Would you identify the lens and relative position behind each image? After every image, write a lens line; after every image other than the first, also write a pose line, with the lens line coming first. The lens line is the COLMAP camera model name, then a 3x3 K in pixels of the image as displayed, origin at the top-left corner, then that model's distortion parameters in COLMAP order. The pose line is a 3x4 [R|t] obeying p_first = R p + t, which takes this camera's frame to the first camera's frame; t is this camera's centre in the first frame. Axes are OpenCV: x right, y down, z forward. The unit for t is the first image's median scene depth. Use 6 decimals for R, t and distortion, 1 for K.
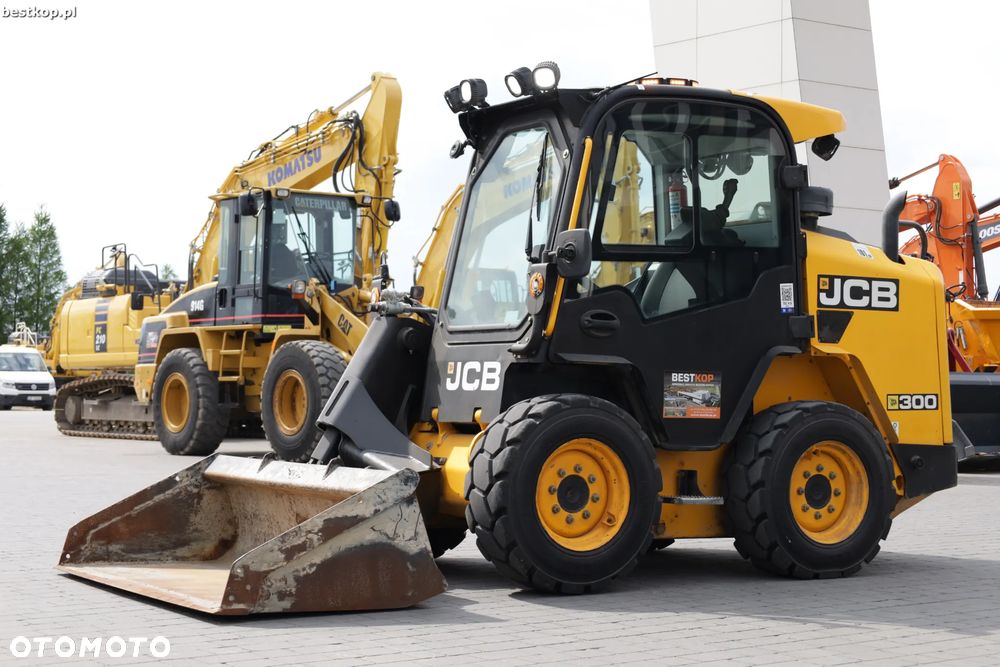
lens RADIAL K [[1850.0, 0, 511.0], [0, 1850.0, 330.2], [0, 0, 1]] dist [0.028374, 0.000000]
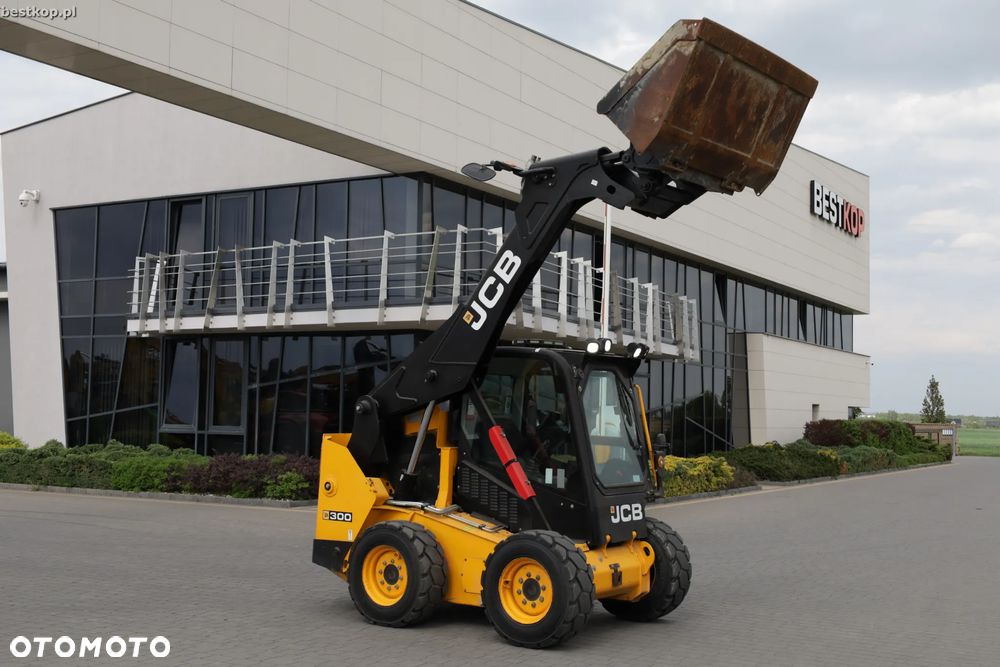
lens RADIAL K [[1220.9, 0, 508.4], [0, 1220.9, 333.5], [0, 0, 1]] dist [0.028916, 0.000000]
pose [[-0.401062, 0.037654, 0.915276, -1.046001], [-0.051349, 0.996660, -0.063503, -0.065803], [-0.914610, -0.072467, -0.397789, 1.571307]]
